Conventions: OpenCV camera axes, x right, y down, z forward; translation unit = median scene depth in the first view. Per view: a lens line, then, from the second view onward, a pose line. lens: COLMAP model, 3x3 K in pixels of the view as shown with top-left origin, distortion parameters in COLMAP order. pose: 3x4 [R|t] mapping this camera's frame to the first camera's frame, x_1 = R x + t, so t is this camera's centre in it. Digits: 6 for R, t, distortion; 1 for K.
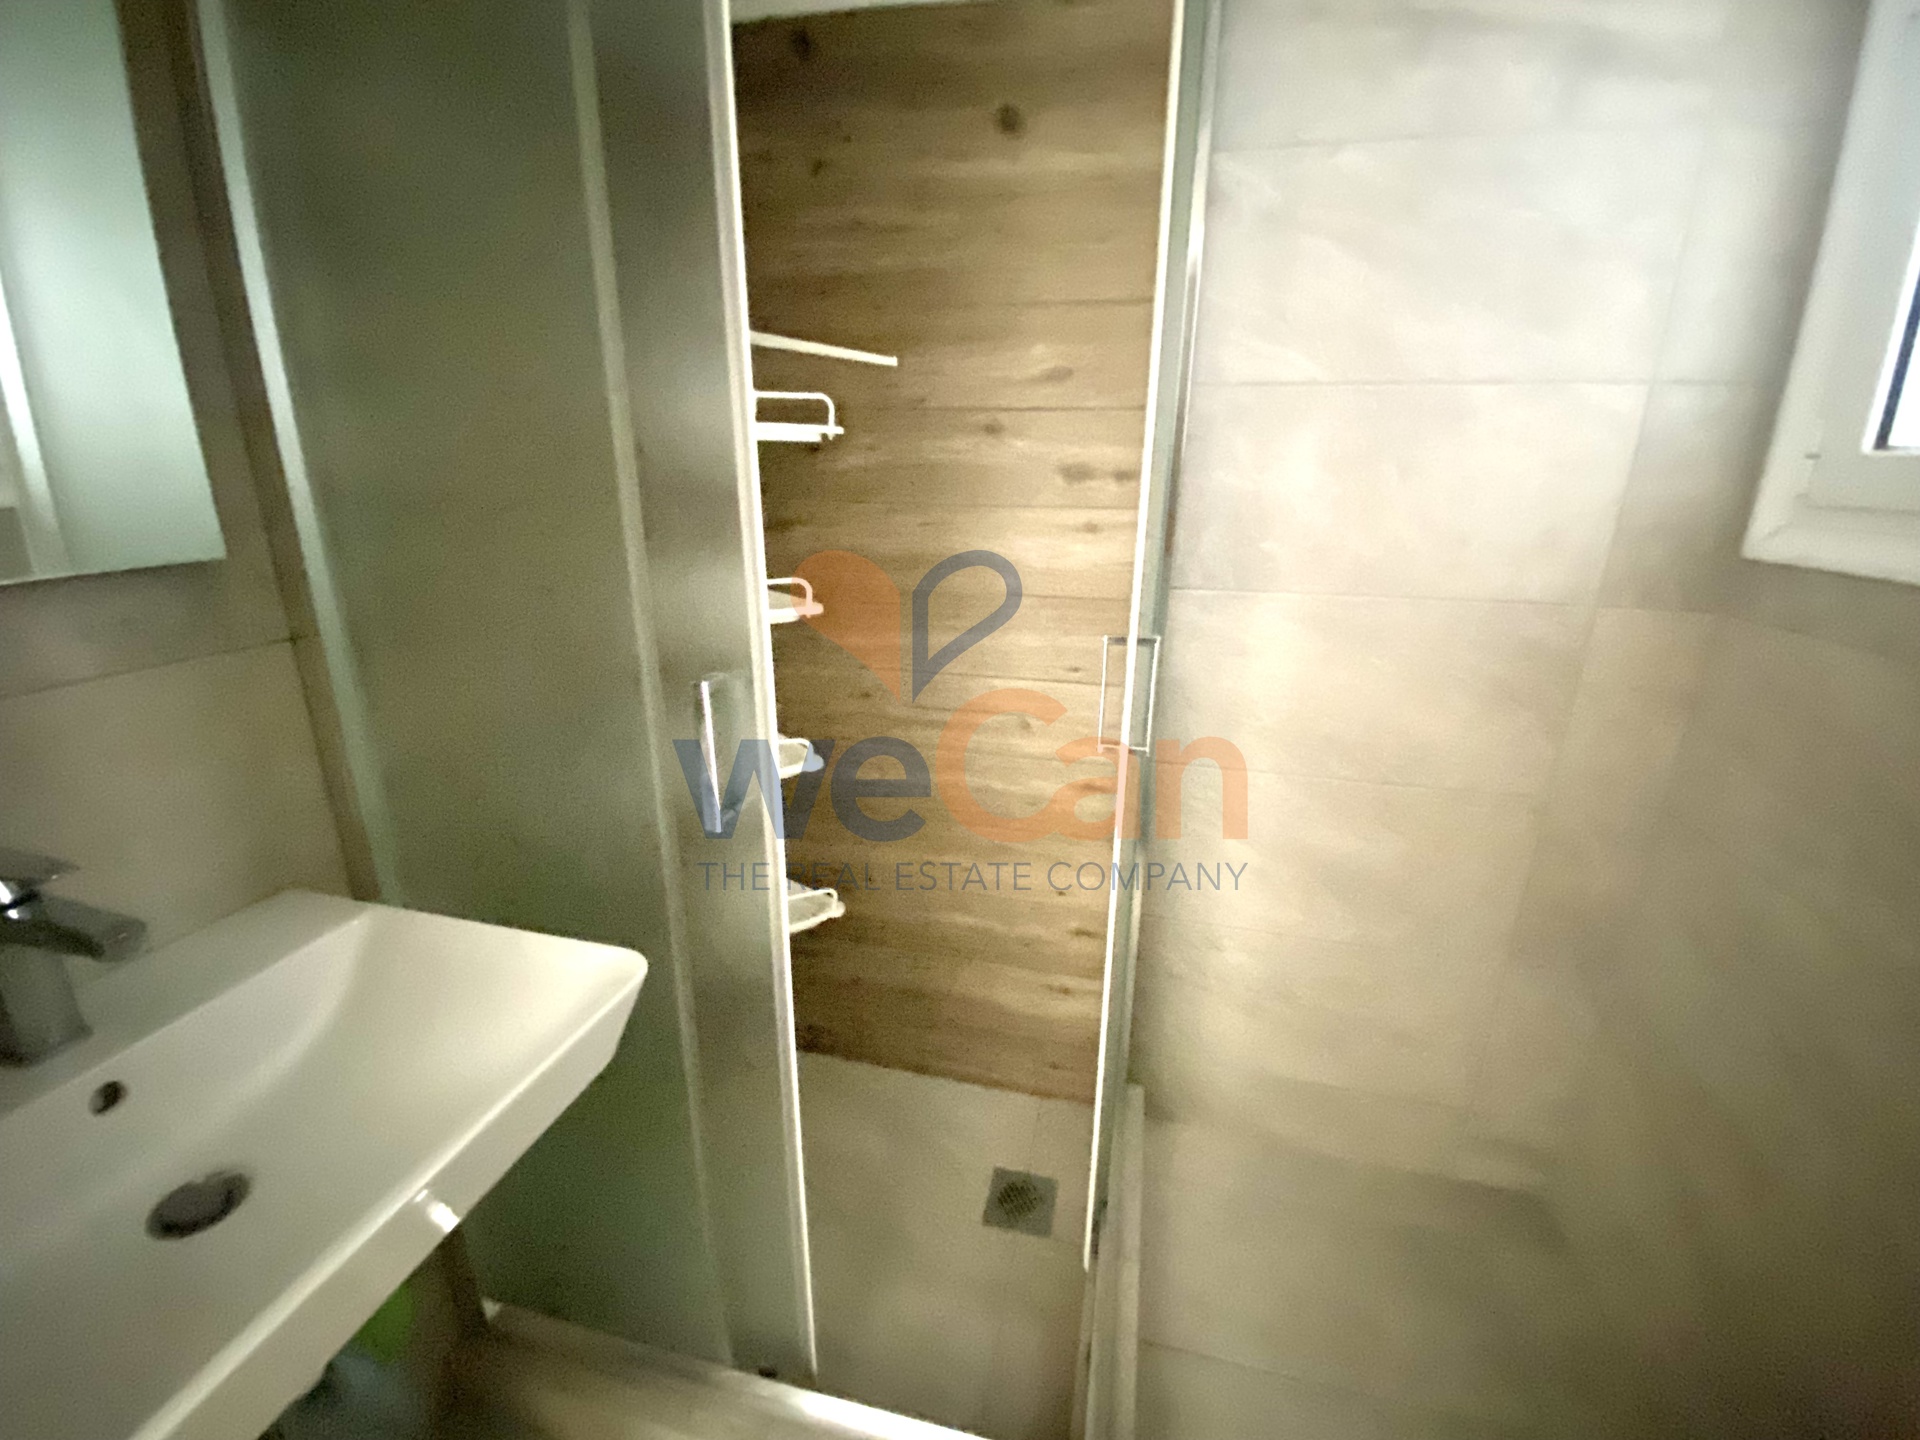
lens RADIAL K [[804.9, 0, 967.0], [0, 804.9, 719.1], [0, 0, 1]] dist [0.023025, -0.012478]
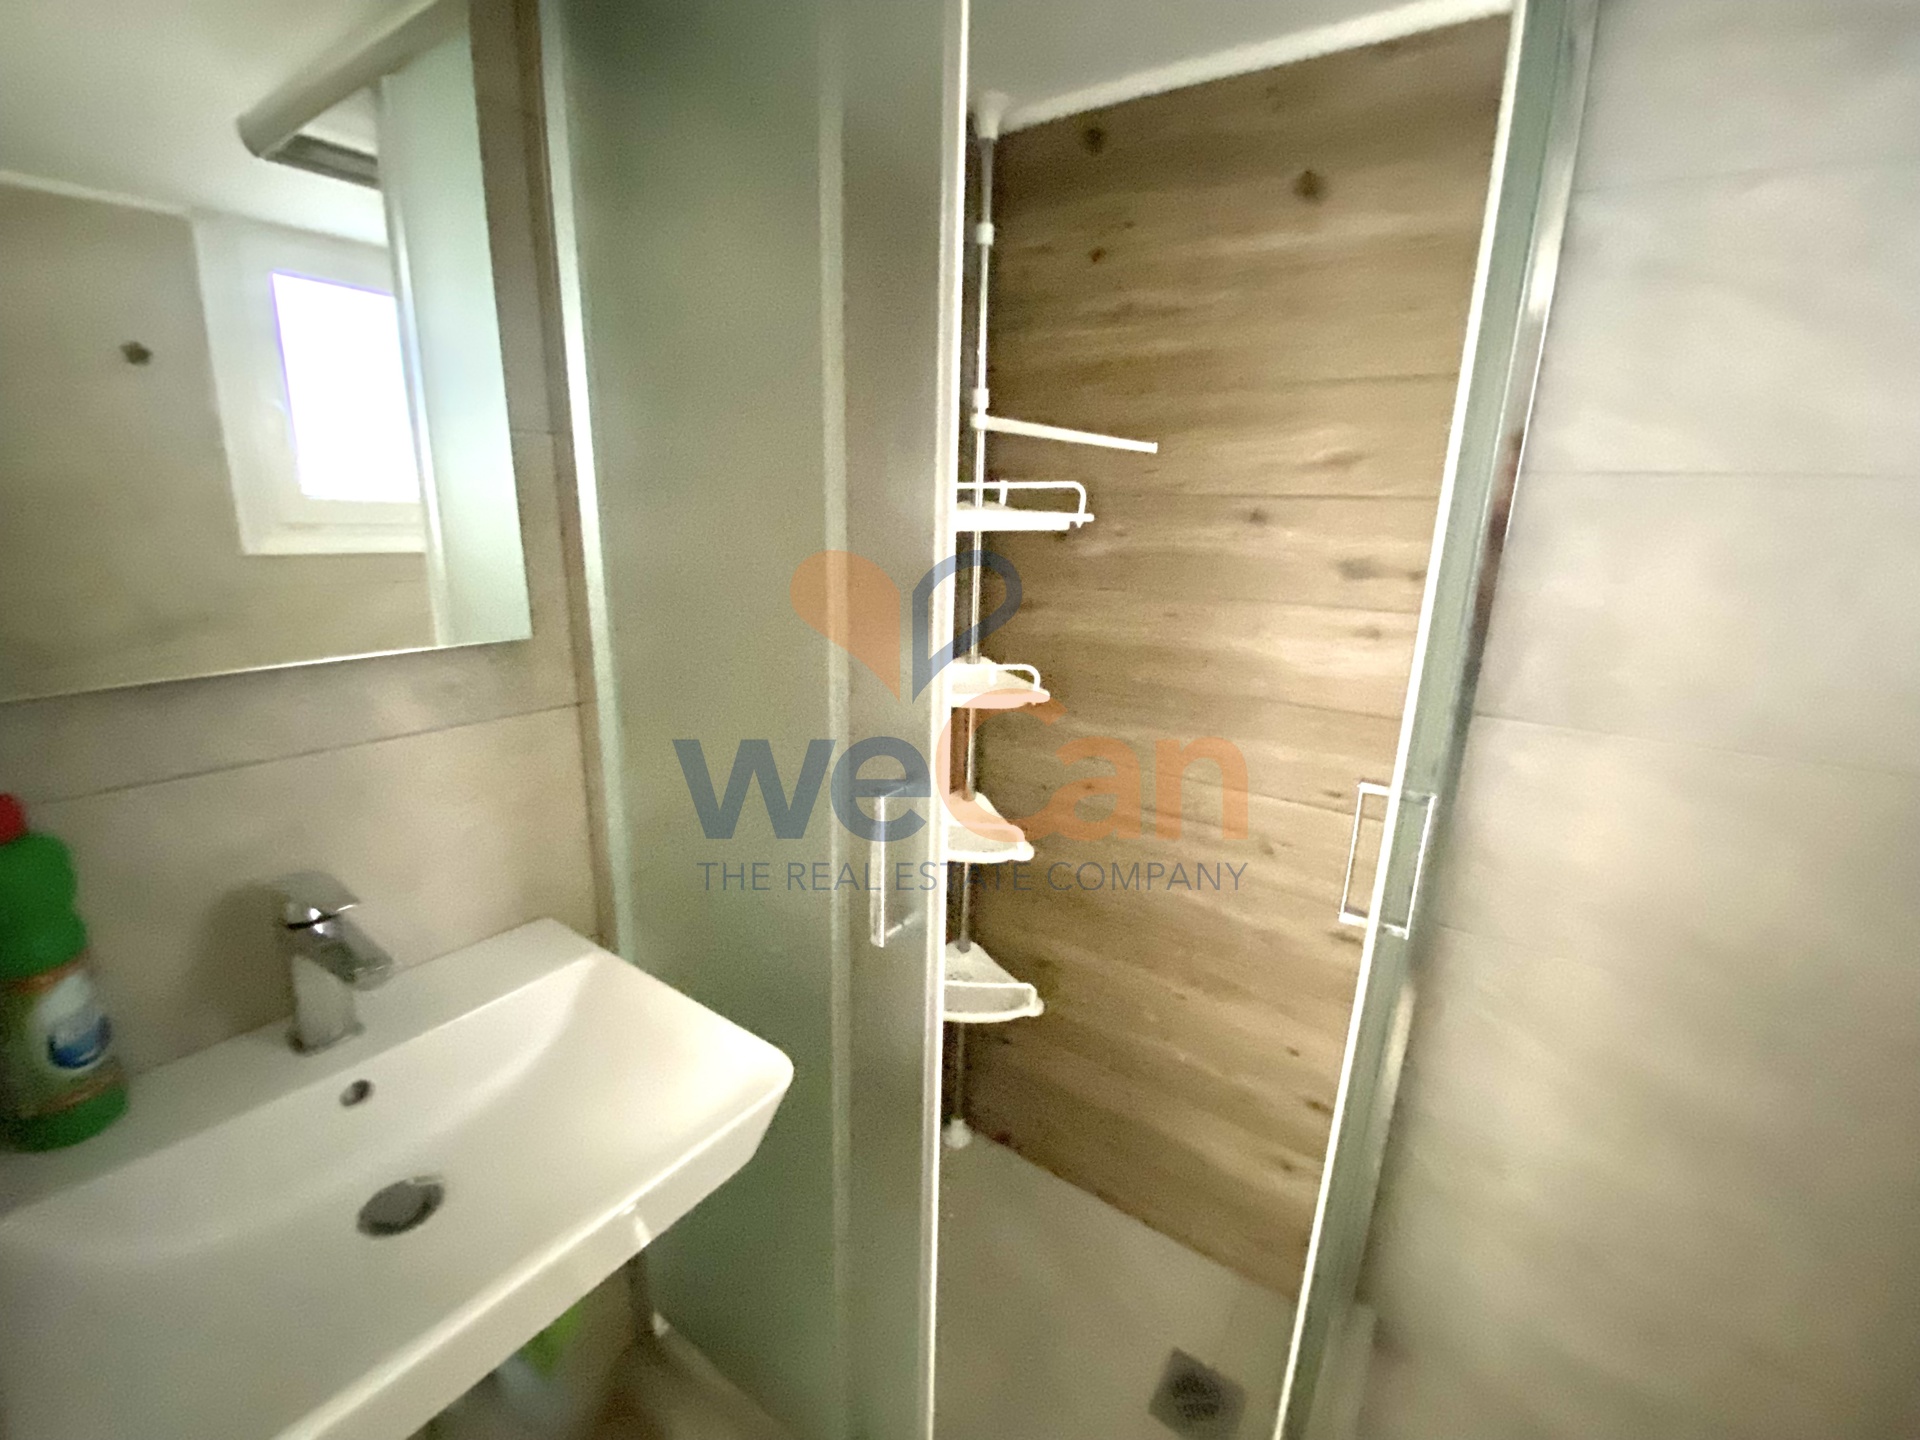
lens RADIAL K [[788.9, 0, 949.9], [0, 788.9, 724.8], [0, 0, 1]] dist [0.010214, -0.011860]
pose [[0.931666, 0.102988, -0.348414, 0.047328], [-0.122468, 0.991880, -0.034291, -0.068304], [0.342053, 0.074617, 0.936713, 0.089072]]
